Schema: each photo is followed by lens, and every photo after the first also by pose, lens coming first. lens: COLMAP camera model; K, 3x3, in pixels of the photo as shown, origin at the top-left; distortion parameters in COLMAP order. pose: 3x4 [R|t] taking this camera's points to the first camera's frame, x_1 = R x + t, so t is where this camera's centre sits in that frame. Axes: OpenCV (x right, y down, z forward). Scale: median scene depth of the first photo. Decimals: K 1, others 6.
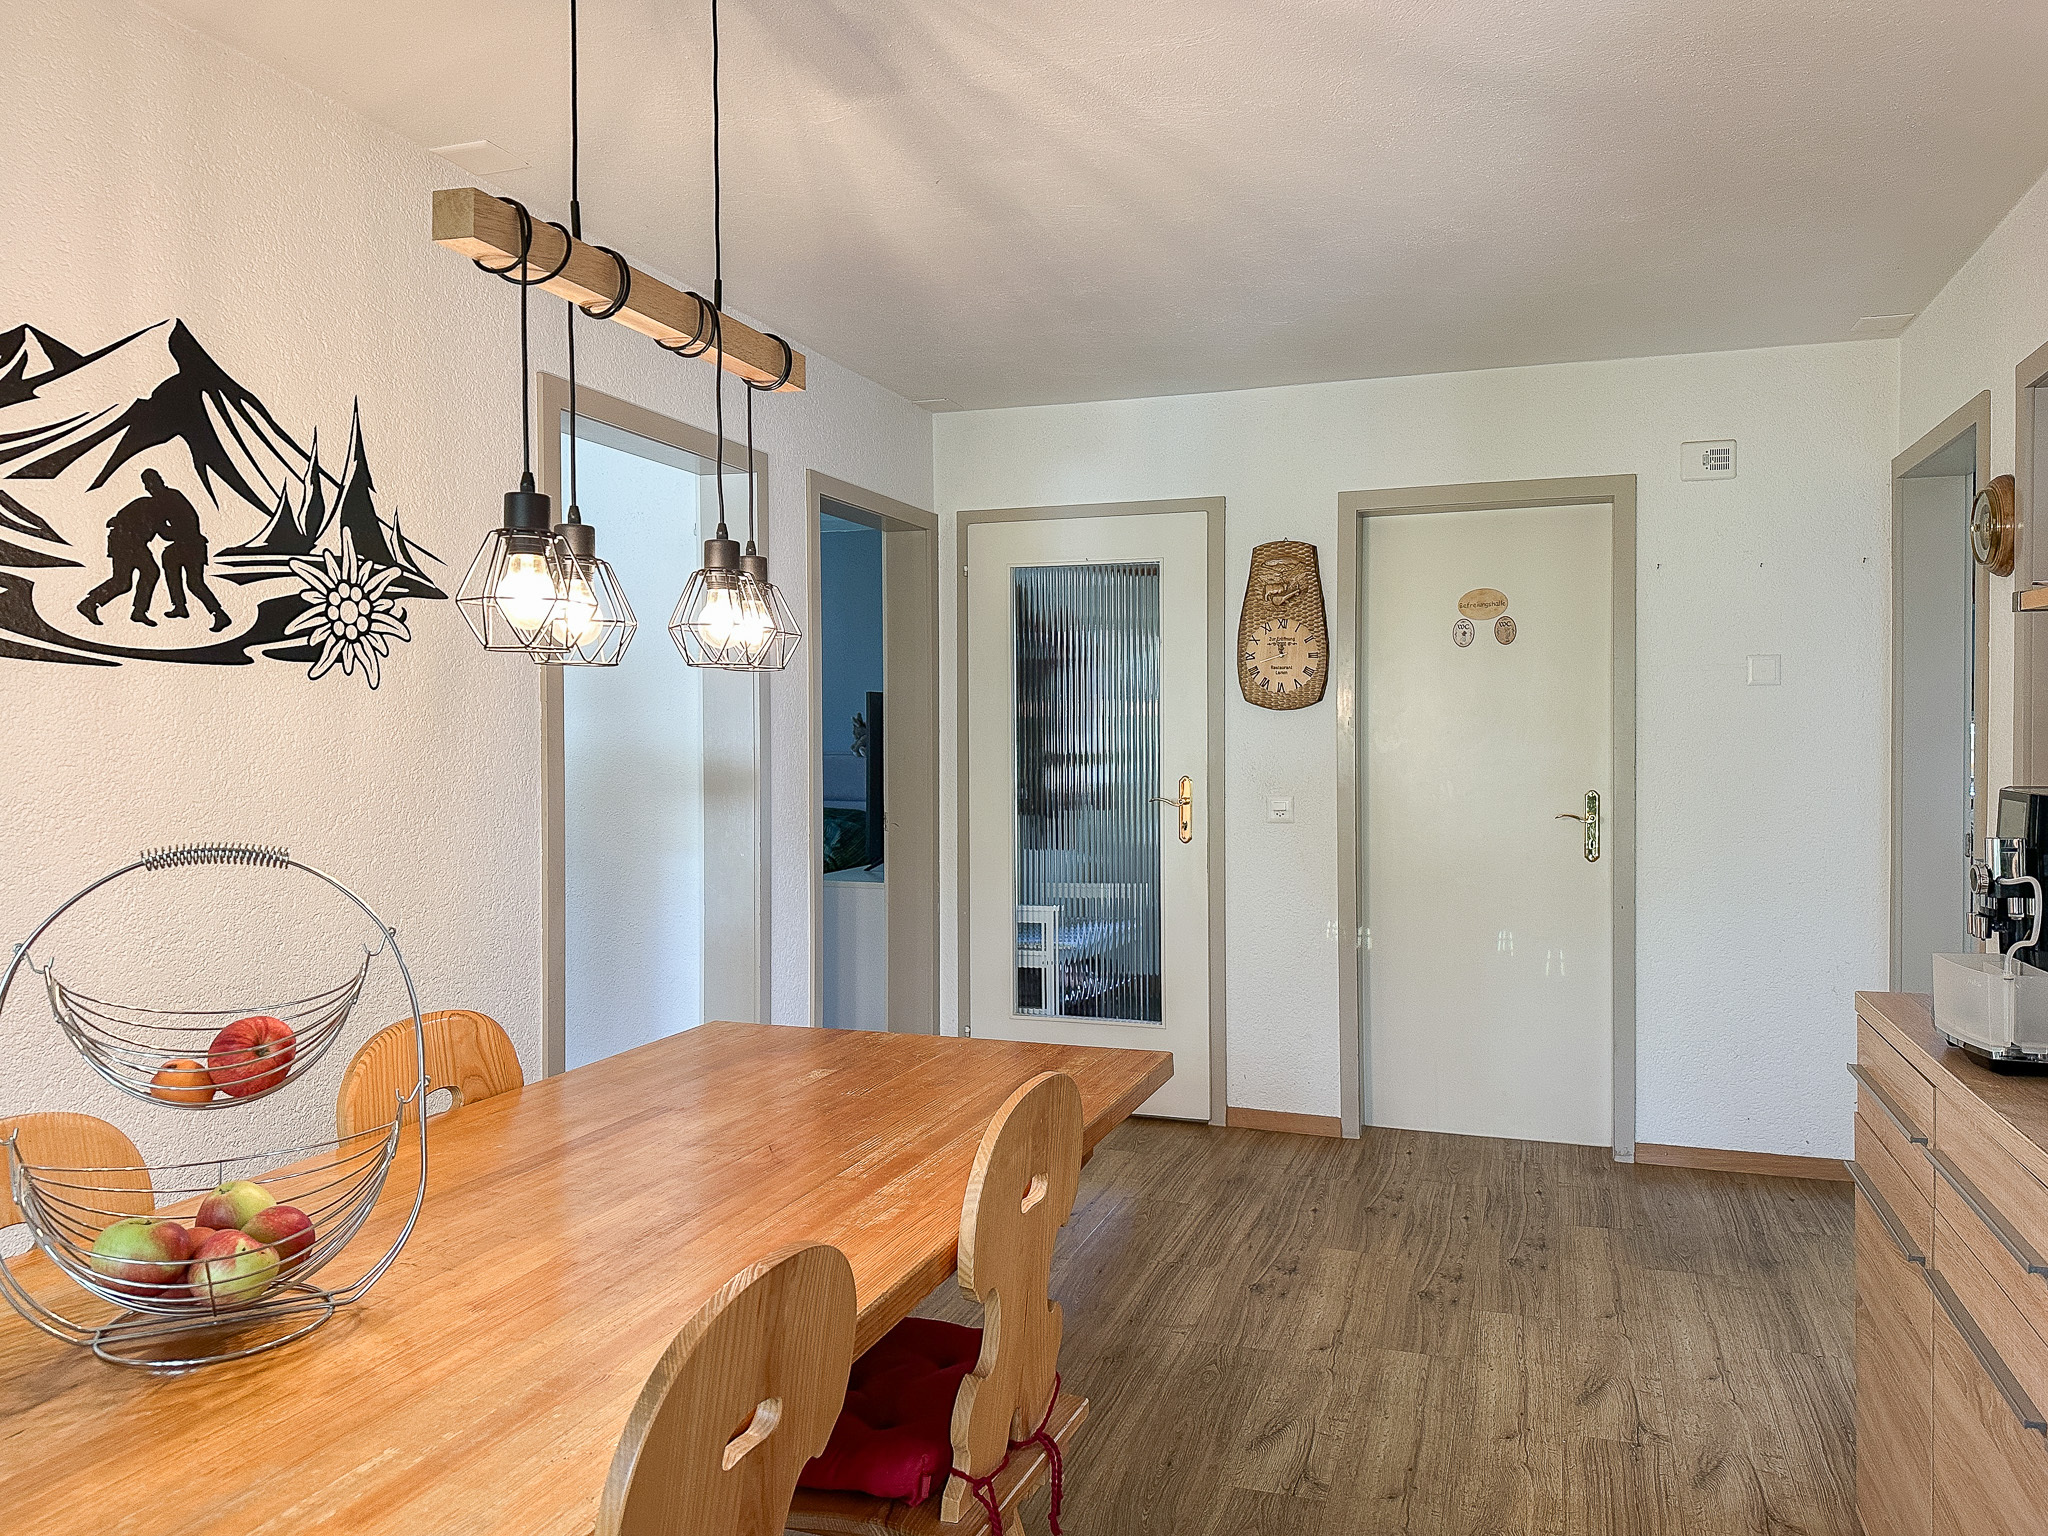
lens RADIAL K [[1521.2, 0, 1023.9], [0, 1521.2, 766.4], [0, 0, 1]] dist [0.122689, -0.033415]
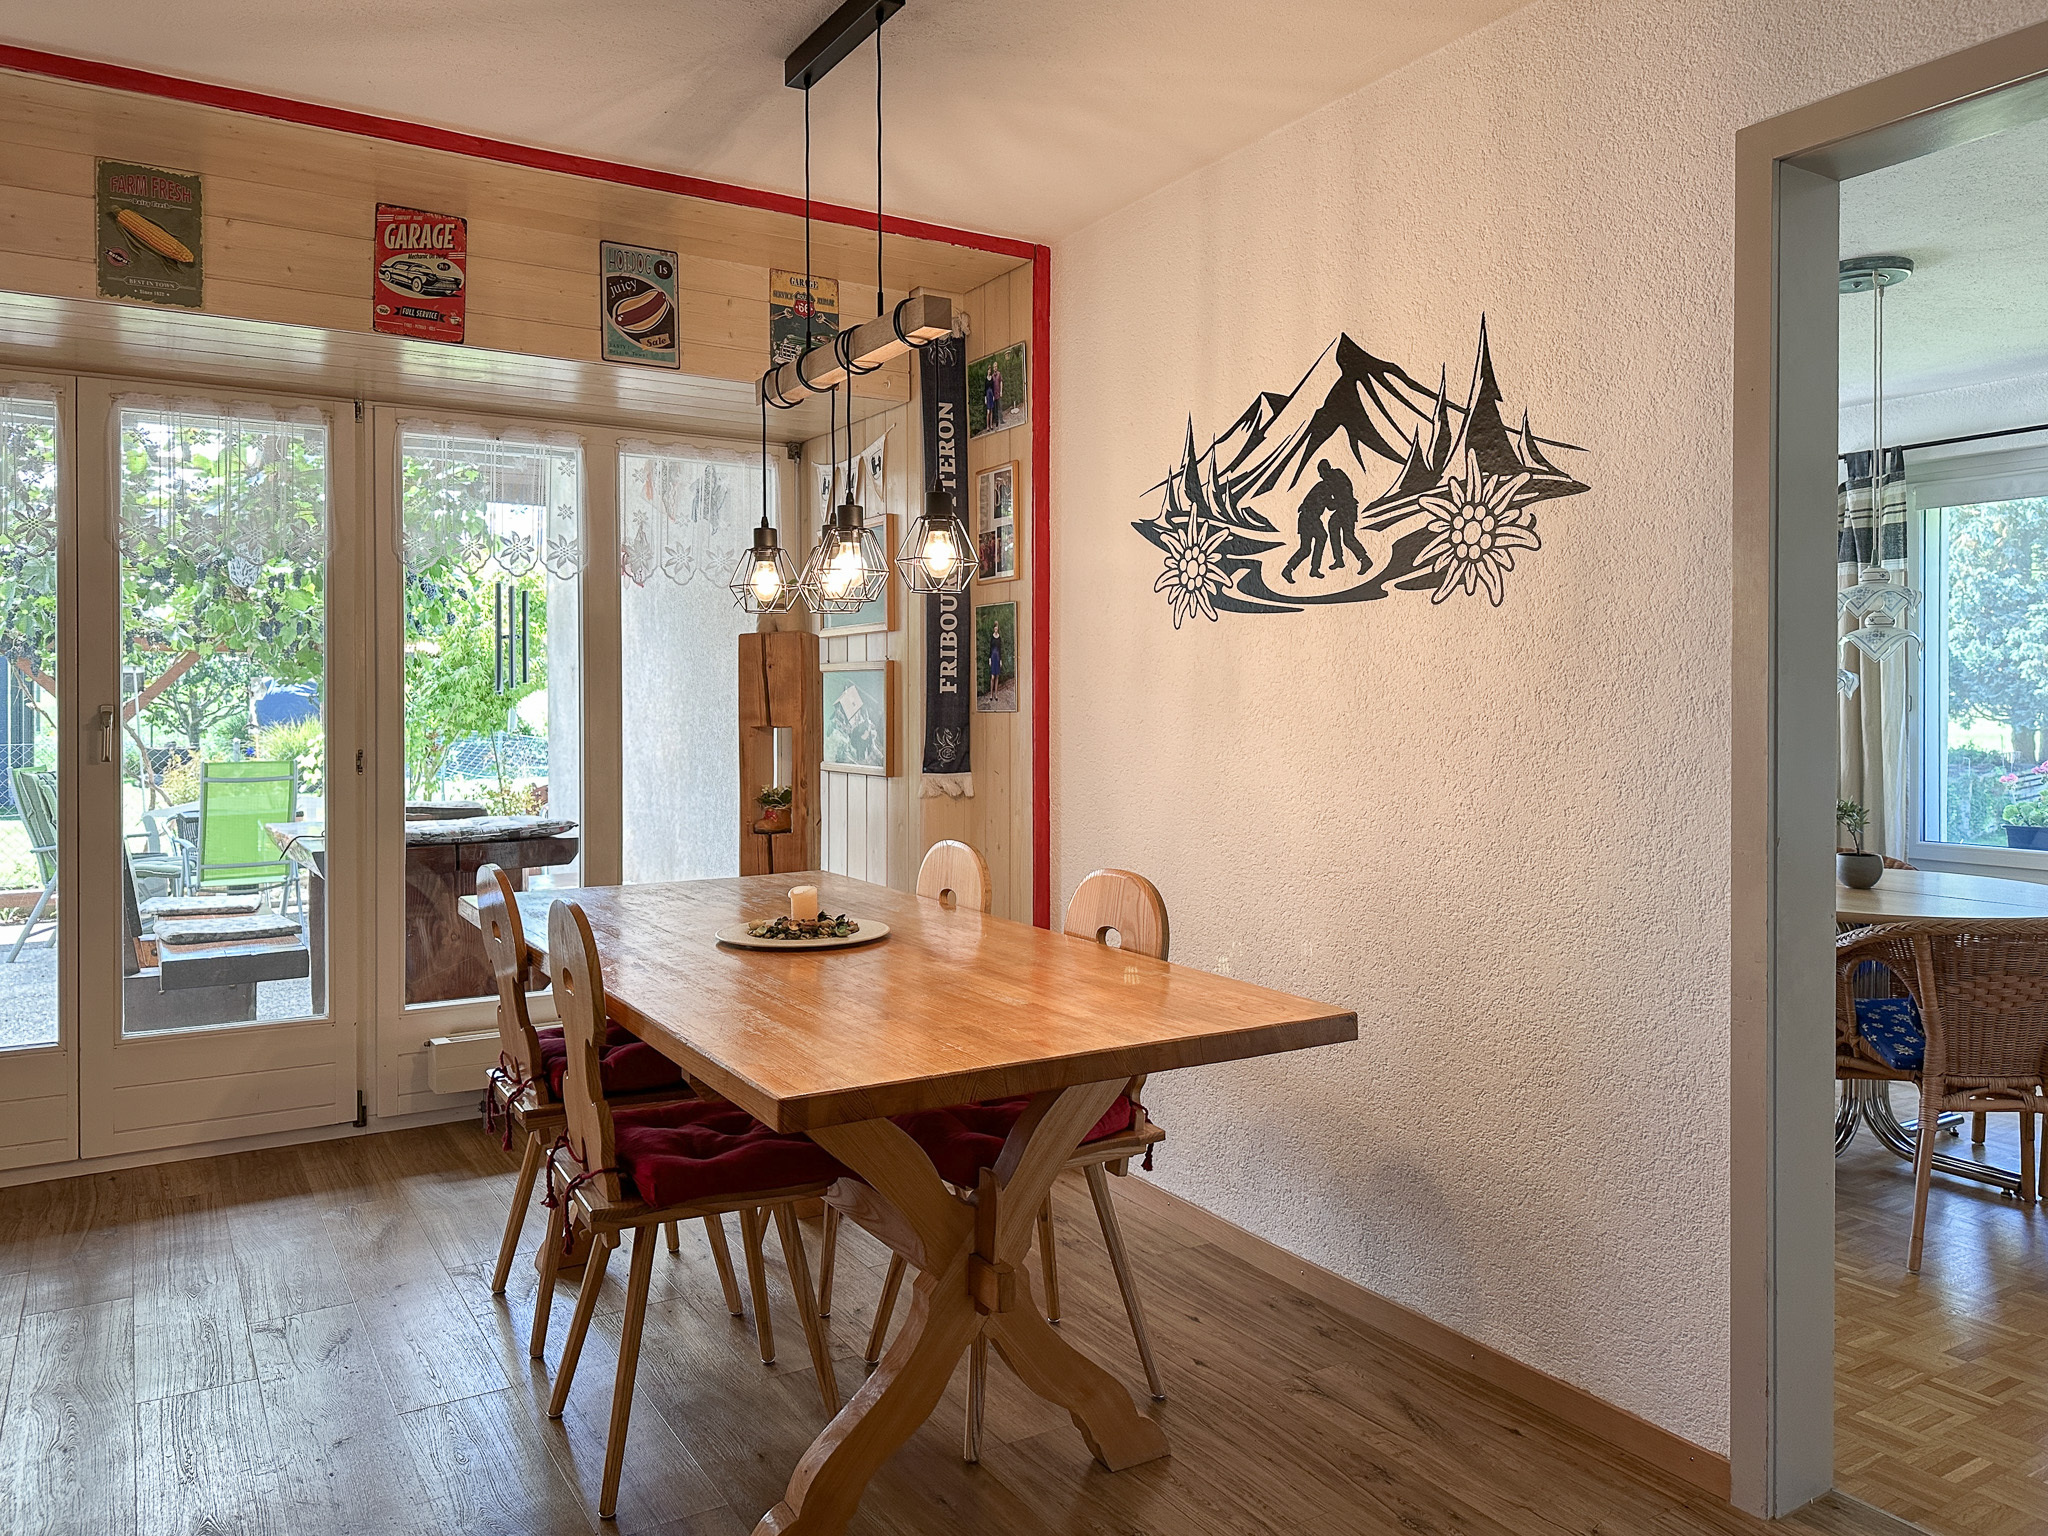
lens RADIAL K [[1521.2, 0, 1020.7], [0, 1521.2, 750.4], [0, 0, 1]] dist [0.122689, -0.033415]
pose [[-0.635131, 0.026696, -0.771943, 0.544218], [-0.013821, 0.998850, 0.045915, 0.000513], [0.772281, 0.039831, -0.634031, 1.449649]]
